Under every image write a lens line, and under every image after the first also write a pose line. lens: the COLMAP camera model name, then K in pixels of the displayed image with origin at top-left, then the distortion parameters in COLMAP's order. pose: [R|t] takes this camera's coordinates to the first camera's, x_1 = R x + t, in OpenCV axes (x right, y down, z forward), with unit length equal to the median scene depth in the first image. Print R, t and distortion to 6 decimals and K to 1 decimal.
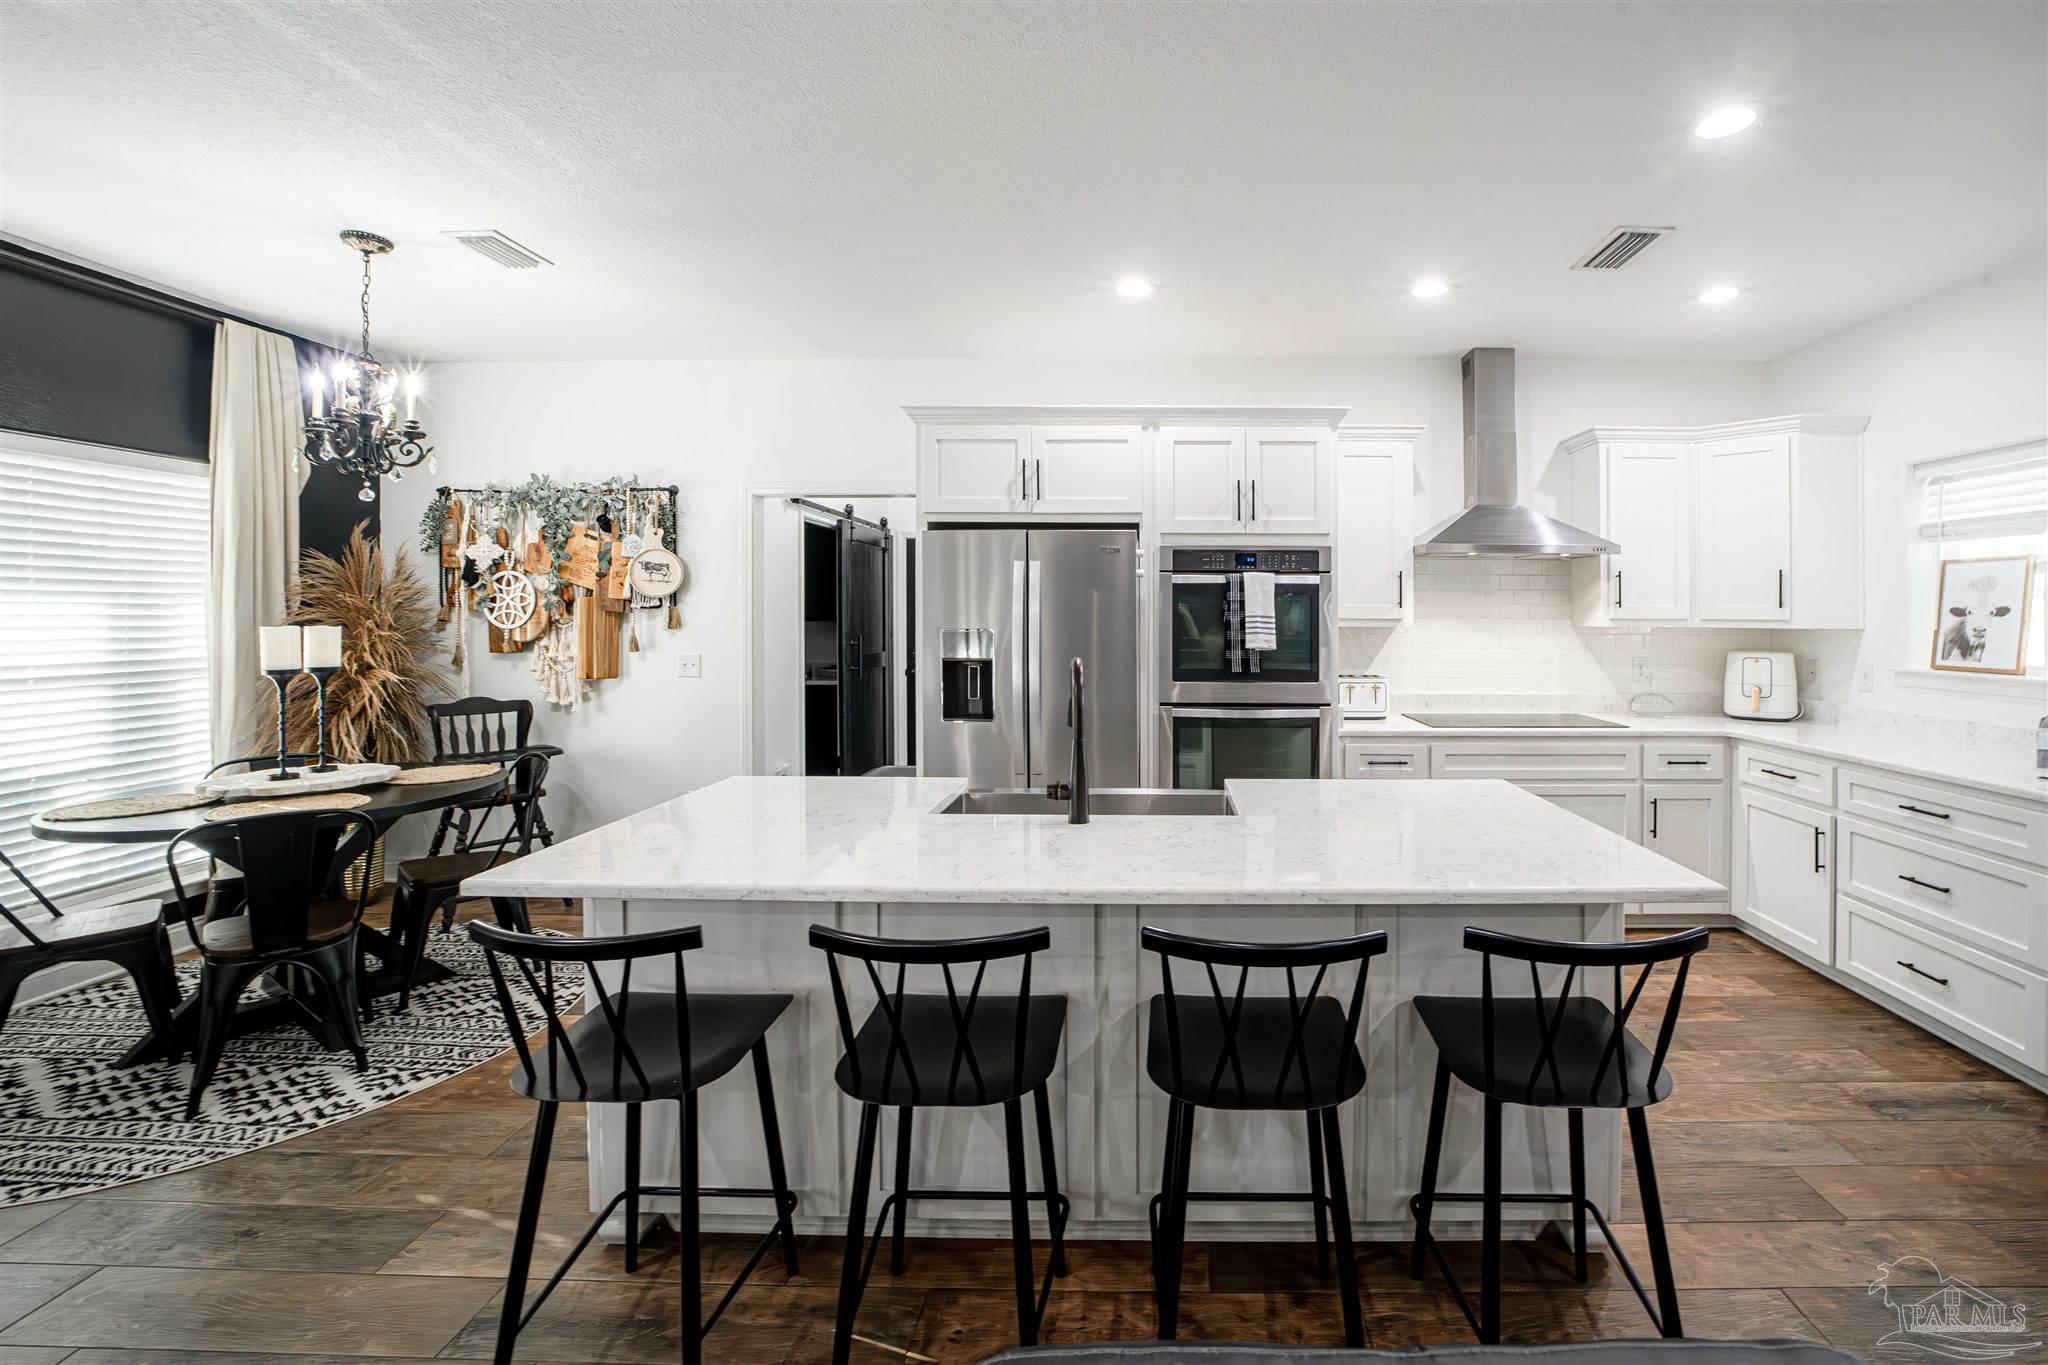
lens RADIAL K [[840.9, 0, 1134.4], [0, 840.9, 621.5], [0, 0, 1]] dist [-0.016664, -0.000490]
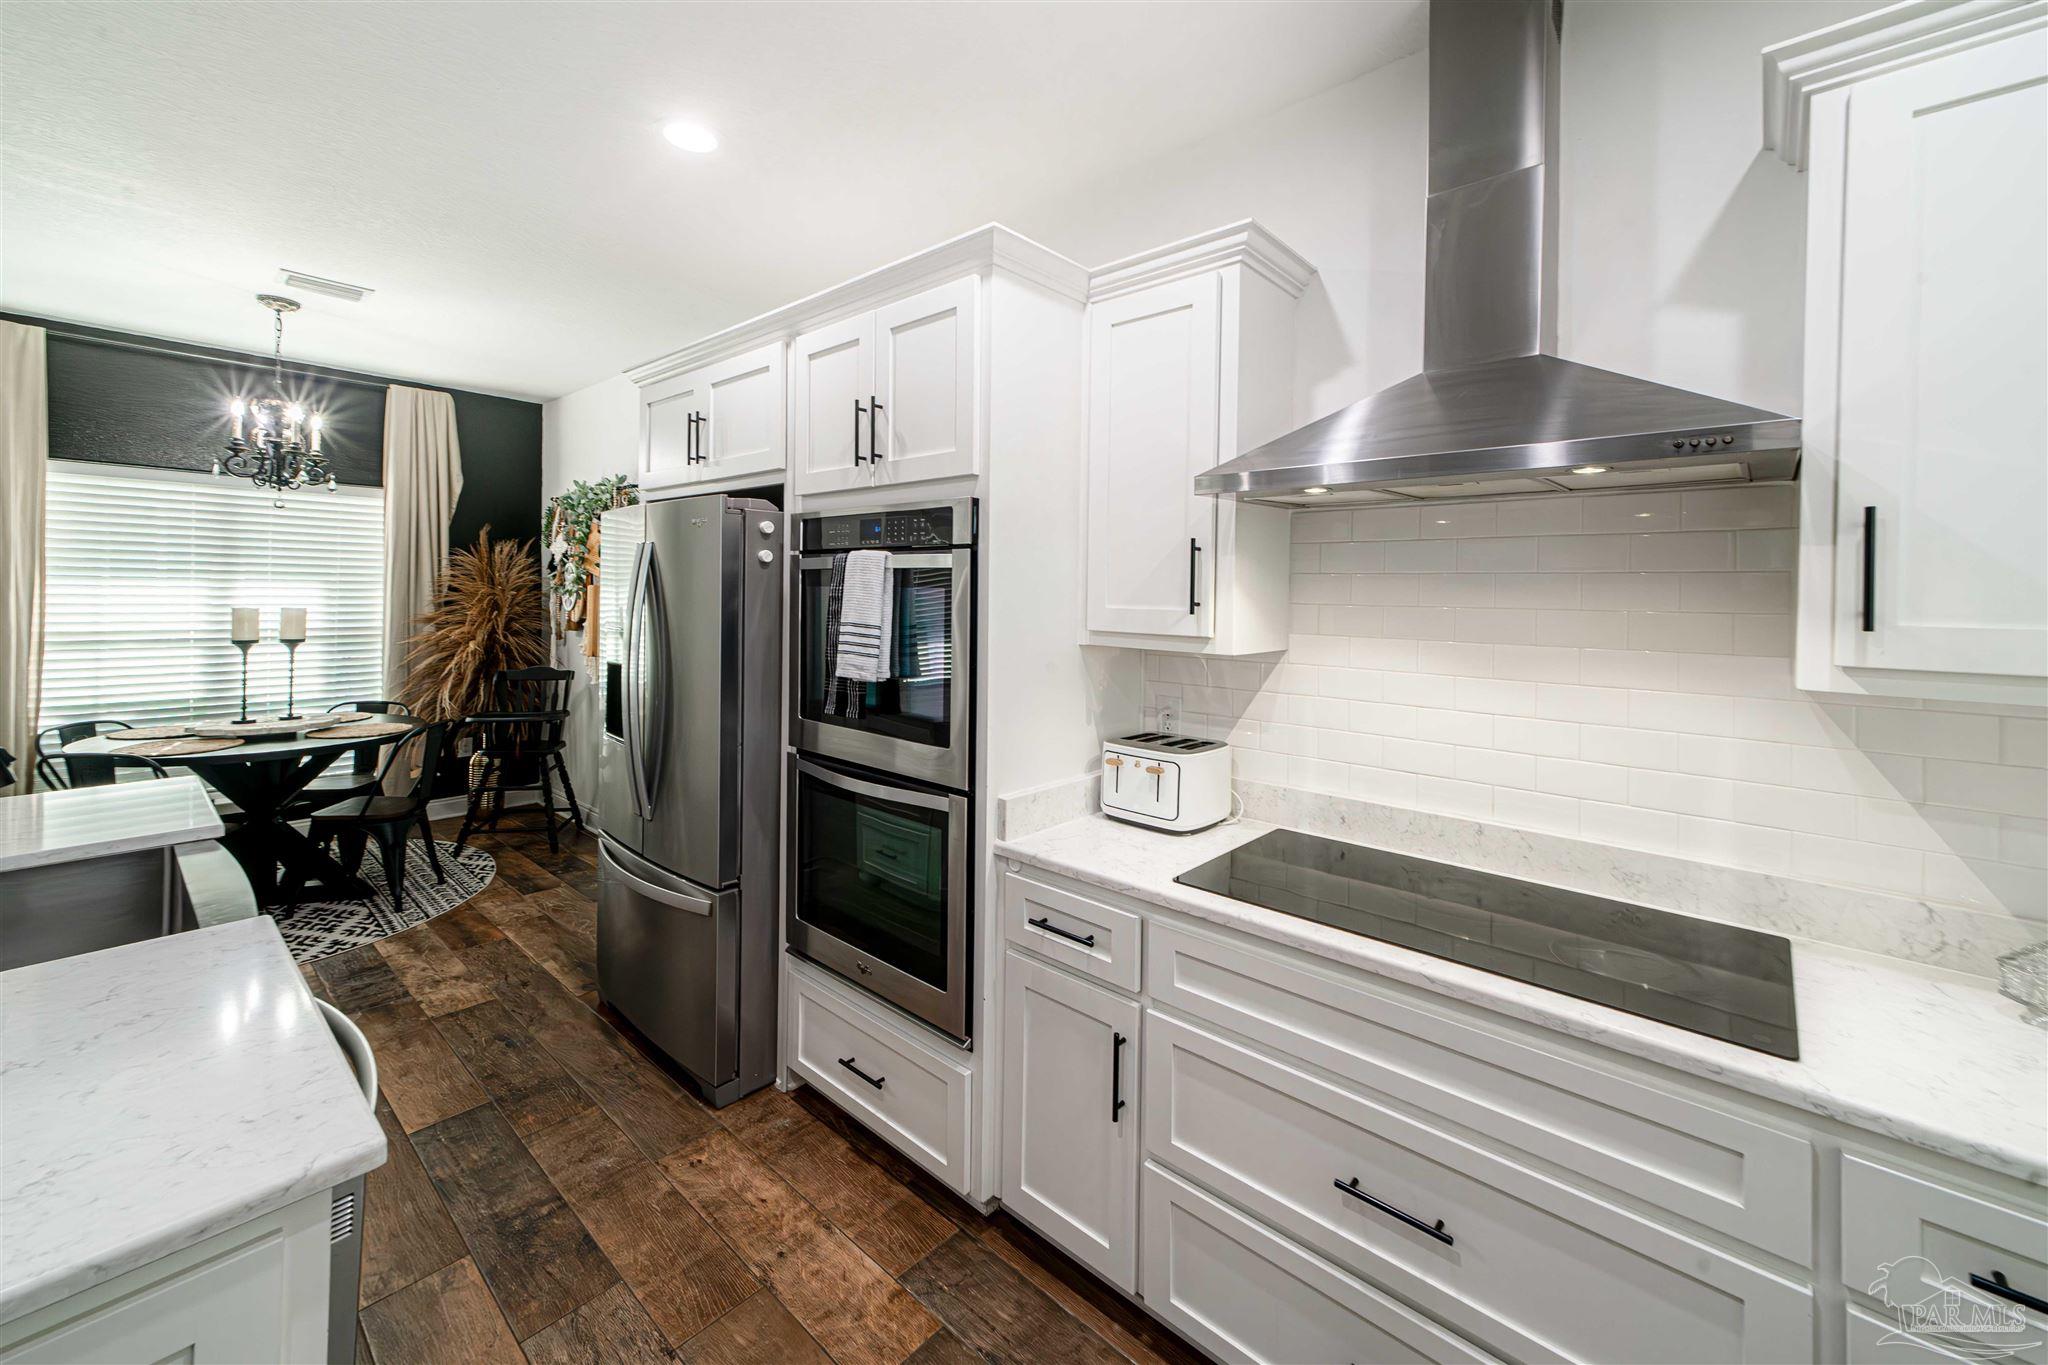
lens RADIAL K [[834.7, 0, 1005.6], [0, 834.7, 587.6], [0, 0, 1]] dist [-0.013039, 0.001552]
pose [[0.747700, 0.006542, -0.664004, 0.581387], [-0.021031, 0.999683, -0.013833, -0.023803], [0.663703, 0.024307, 0.747601, 0.597784]]
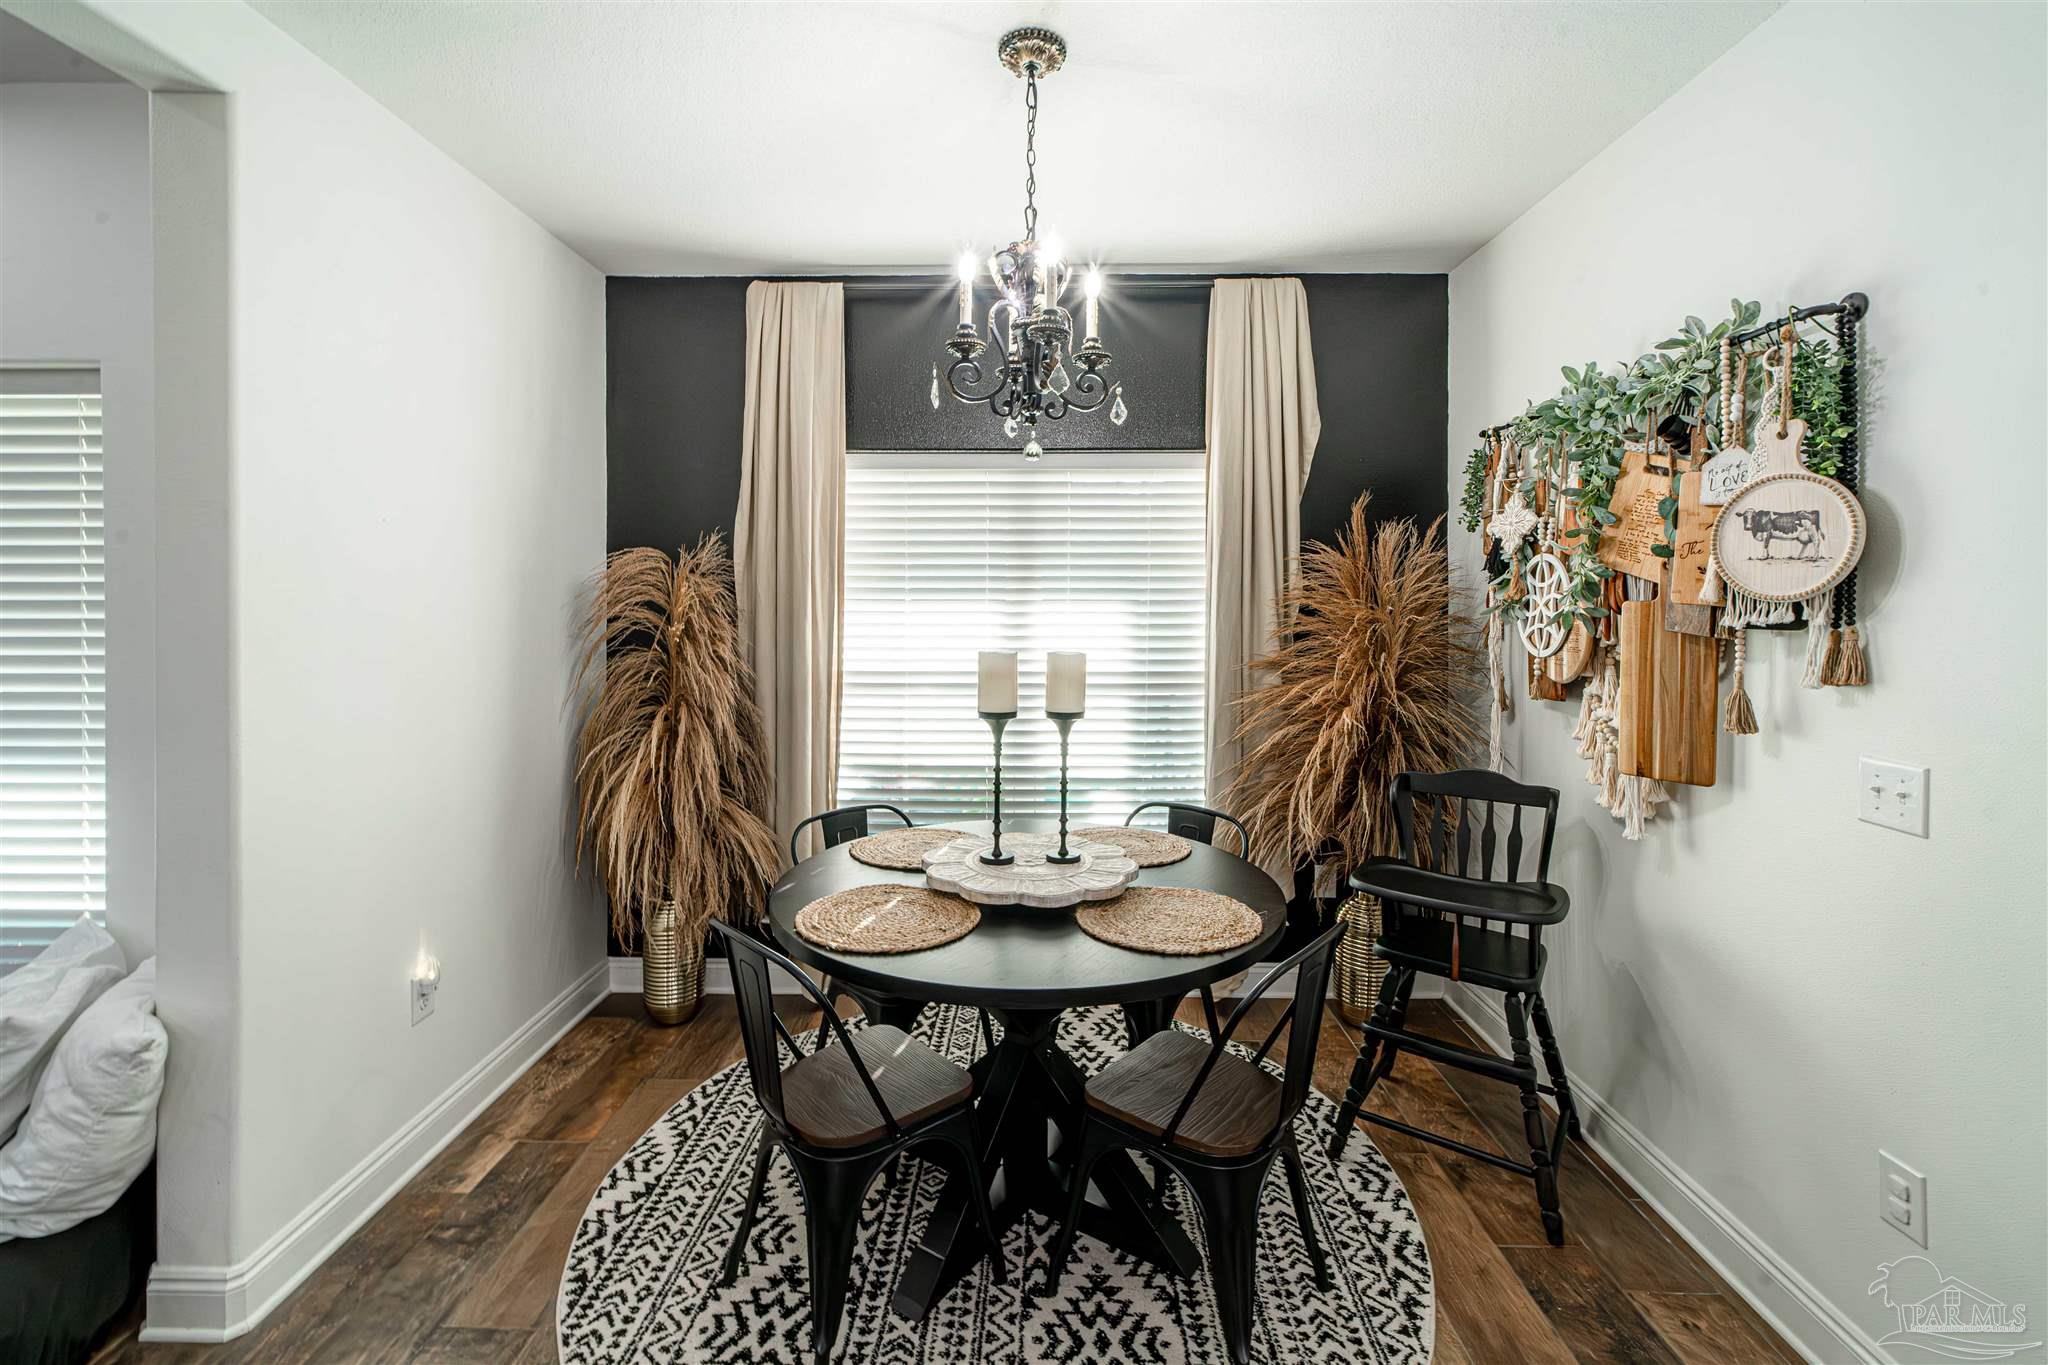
lens RADIAL K [[834.7, 0, 1017.3], [0, 834.7, 600.6], [0, 0, 1]] dist [-0.013039, 0.001552]
pose [[-0.018116, -0.000241, -0.999836, -0.214906], [-0.014754, 0.999891, 0.000026, -0.027763], [0.999727, 0.014752, -0.018117, 0.755190]]
